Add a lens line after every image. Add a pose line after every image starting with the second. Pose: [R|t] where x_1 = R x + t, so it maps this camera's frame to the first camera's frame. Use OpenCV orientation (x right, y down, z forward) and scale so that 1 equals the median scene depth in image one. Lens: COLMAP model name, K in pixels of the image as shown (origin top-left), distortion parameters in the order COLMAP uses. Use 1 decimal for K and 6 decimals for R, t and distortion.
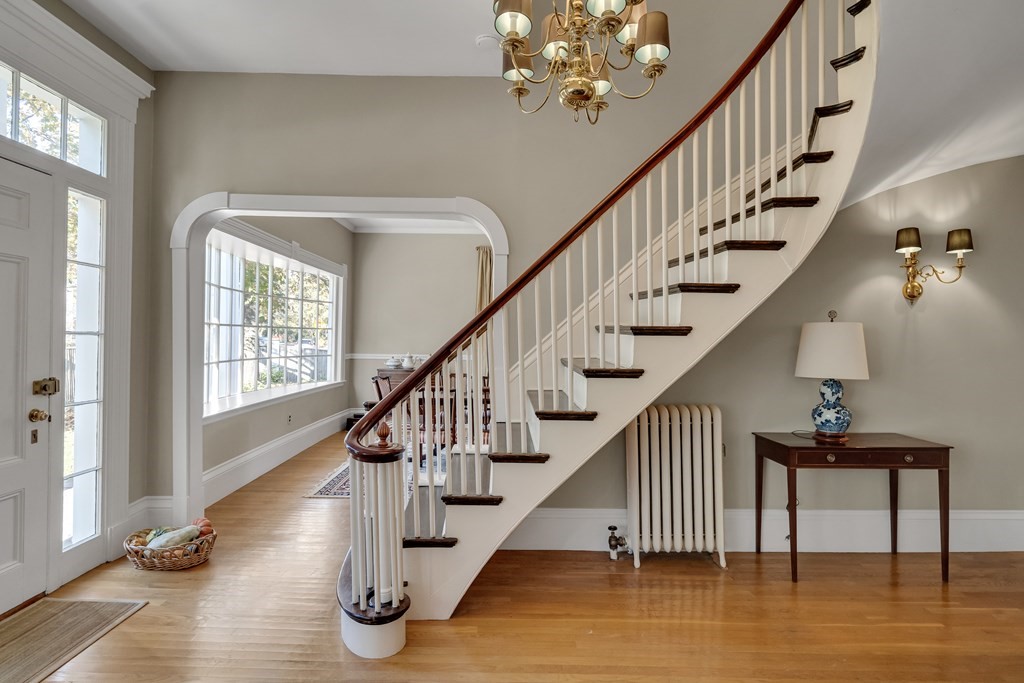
lens RADIAL K [[499.8, 0, 512.5], [0, 499.8, 343.1], [0, 0, 1]] dist [0.000492, 0.000477]
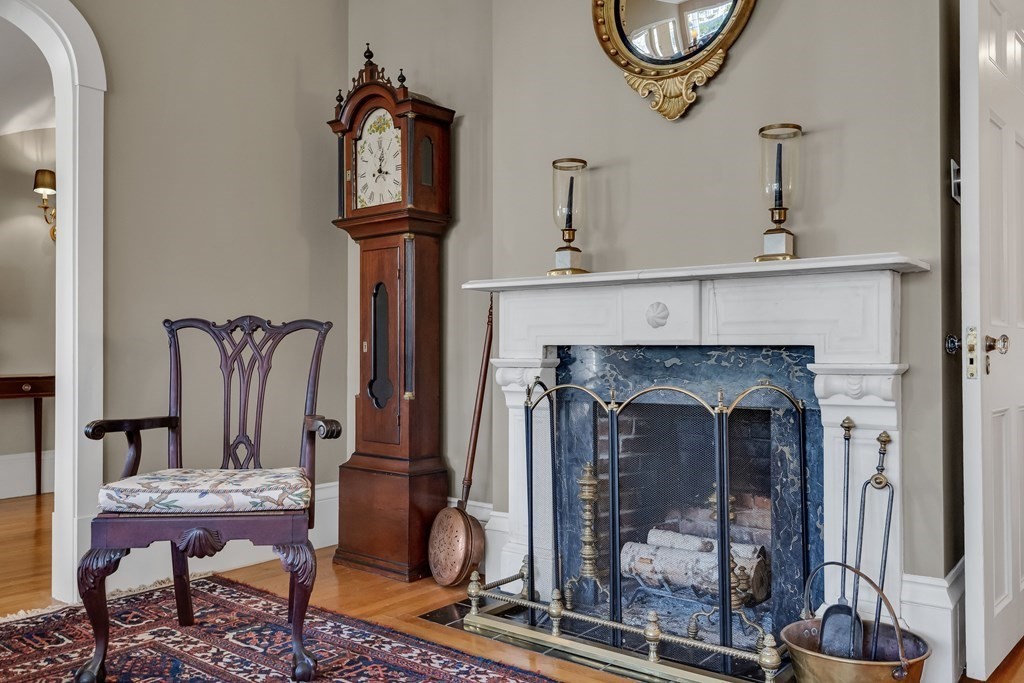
lens RADIAL K [[806.1, 0, 512.6], [0, 806.1, 342.8], [0, 0, 1]] dist [0.015144, -0.000982]
pose [[0.624712, 0.005568, 0.780835, 0.095325], [0.002860, 0.999952, -0.009420, 0.145384], [-0.780850, 0.008118, 0.624666, -0.794364]]
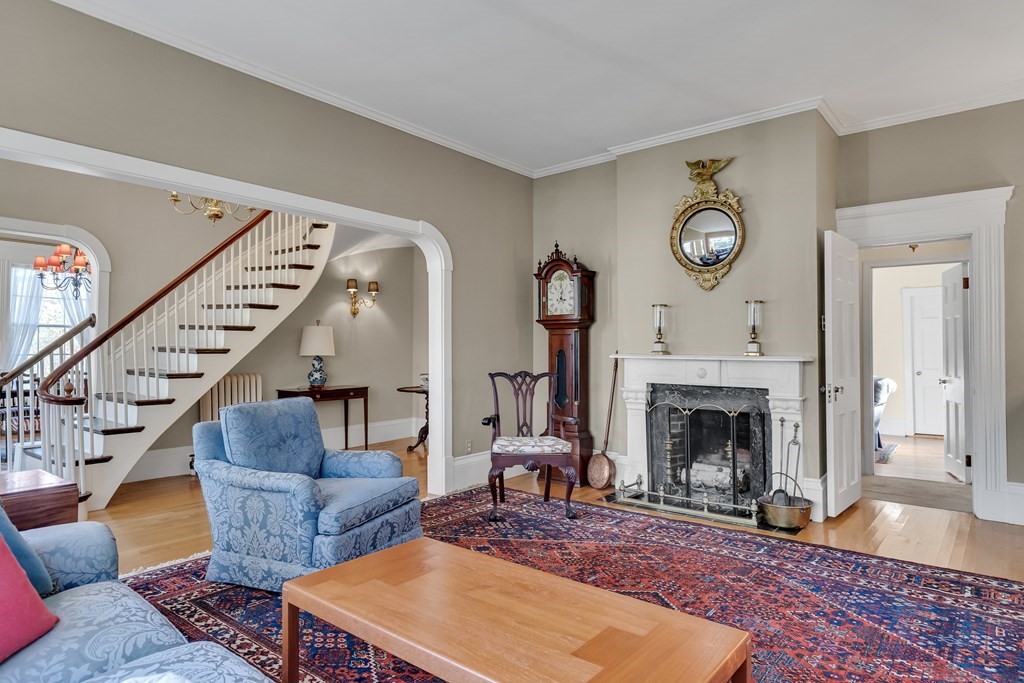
lens RADIAL K [[595.5, 0, 511.7], [0, 595.5, 336.5], [0, 0, 1]] dist [0.005358, 0.001602]
pose [[0.619998, 0.011497, 0.784519, -0.660413], [0.001977, 0.999867, -0.016216, 0.035566], [-0.784601, 0.011605, 0.619893, -0.949679]]
